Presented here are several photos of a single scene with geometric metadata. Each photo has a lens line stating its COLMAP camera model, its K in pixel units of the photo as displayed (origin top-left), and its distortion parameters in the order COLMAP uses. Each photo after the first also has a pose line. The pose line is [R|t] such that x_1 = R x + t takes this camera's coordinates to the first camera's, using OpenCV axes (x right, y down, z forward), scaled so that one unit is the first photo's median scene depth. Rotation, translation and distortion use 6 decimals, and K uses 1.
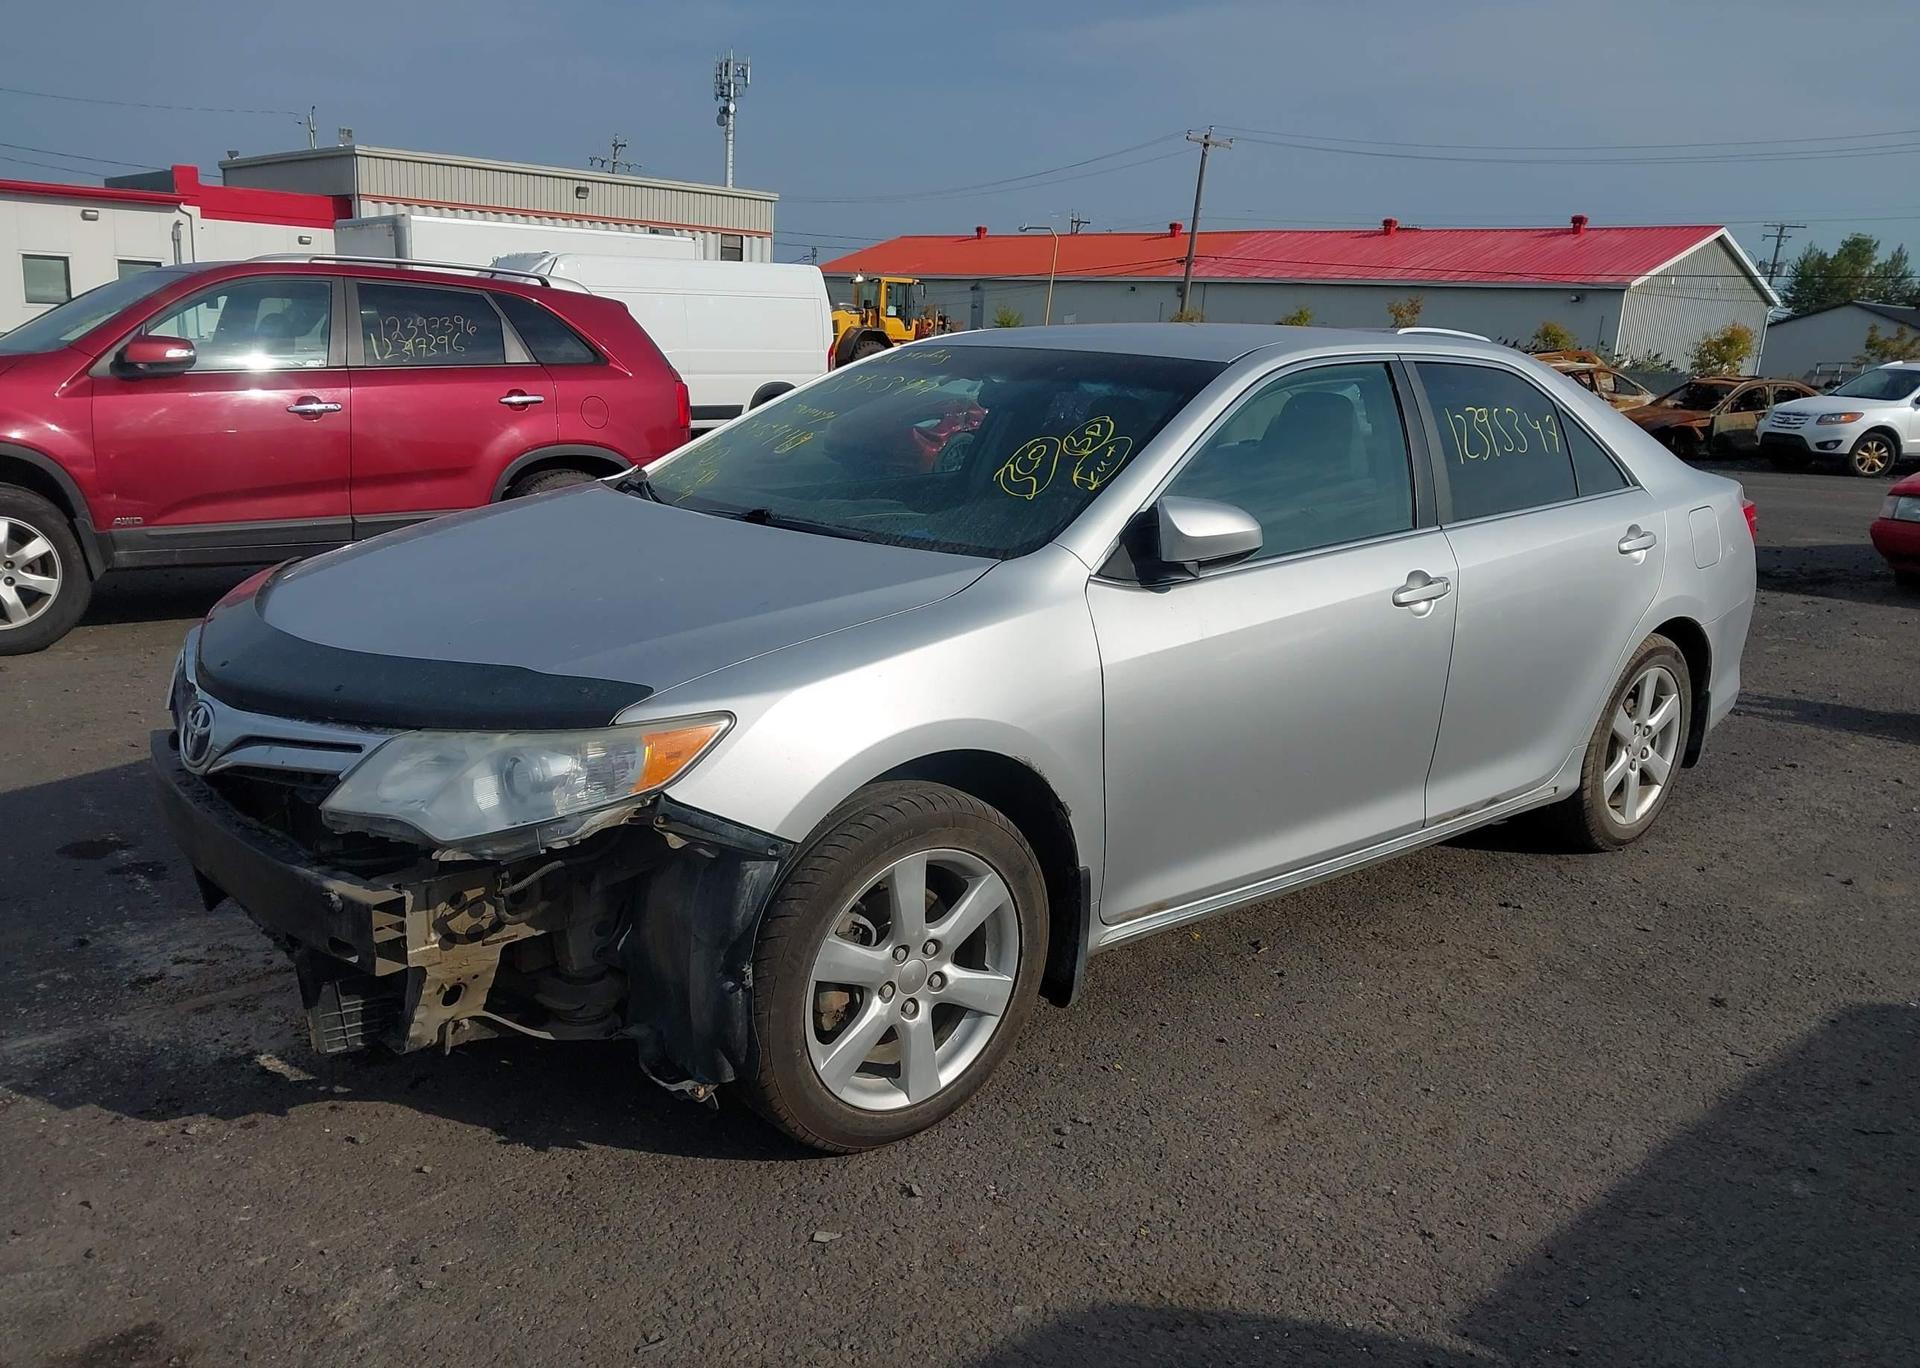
lens RADIAL K [[1517.1, 0, 973.3], [0, 1517.1, 698.7], [0, 0, 1]] dist [0.022852, -0.034230]
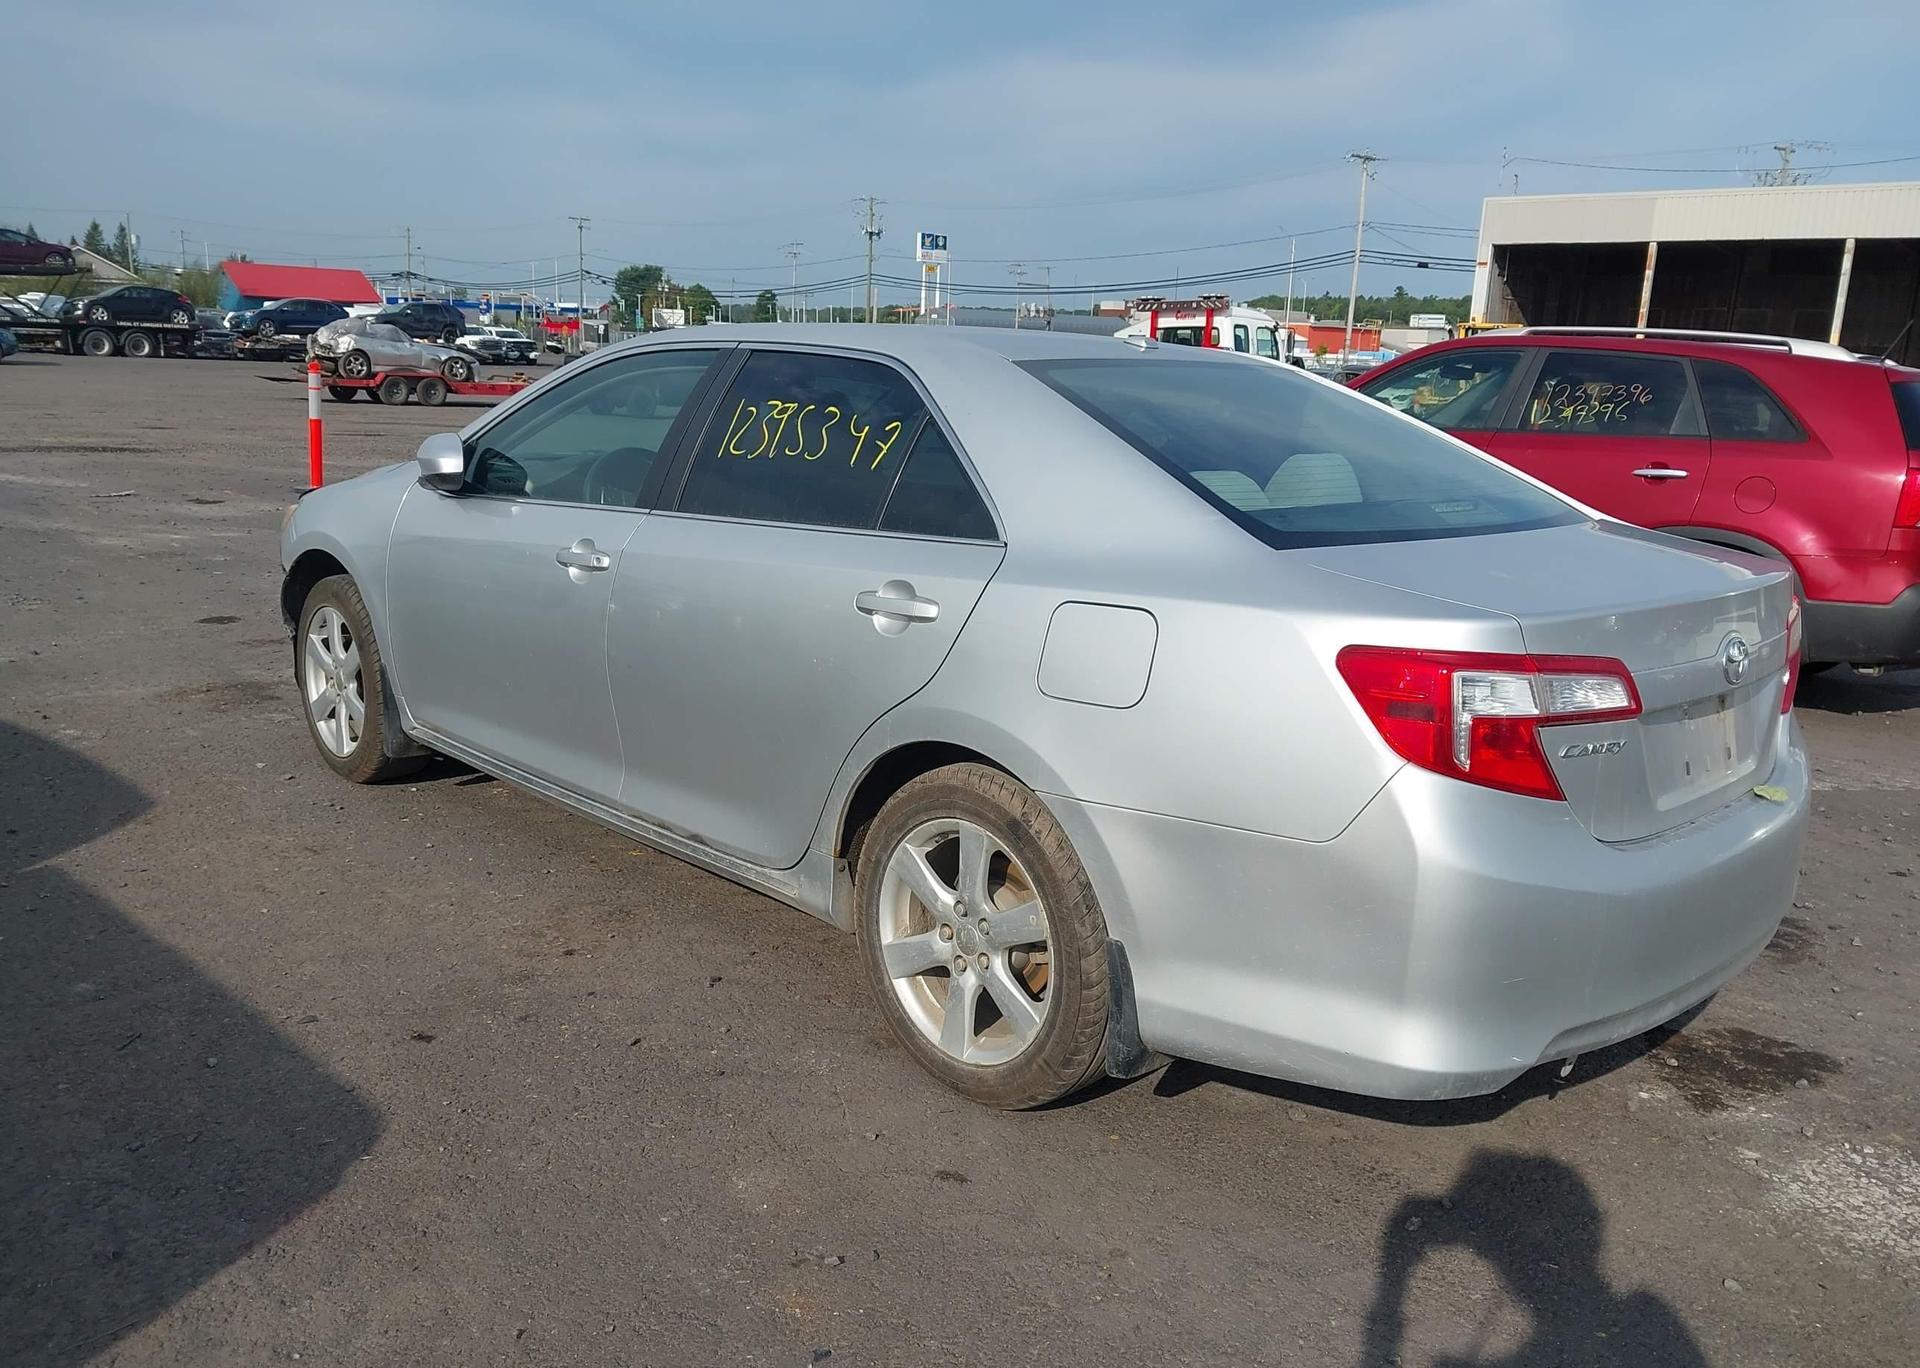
lens RADIAL K [[1517.1, 0, 960.4], [0, 1517.1, 720.4], [0, 0, 1]] dist [0.022852, -0.034230]
pose [[0.054673, 0.196032, -0.979072, 1.532279], [-0.271075, 0.946627, 0.174399, -0.248752], [0.961004, 0.255867, 0.104895, 1.324458]]
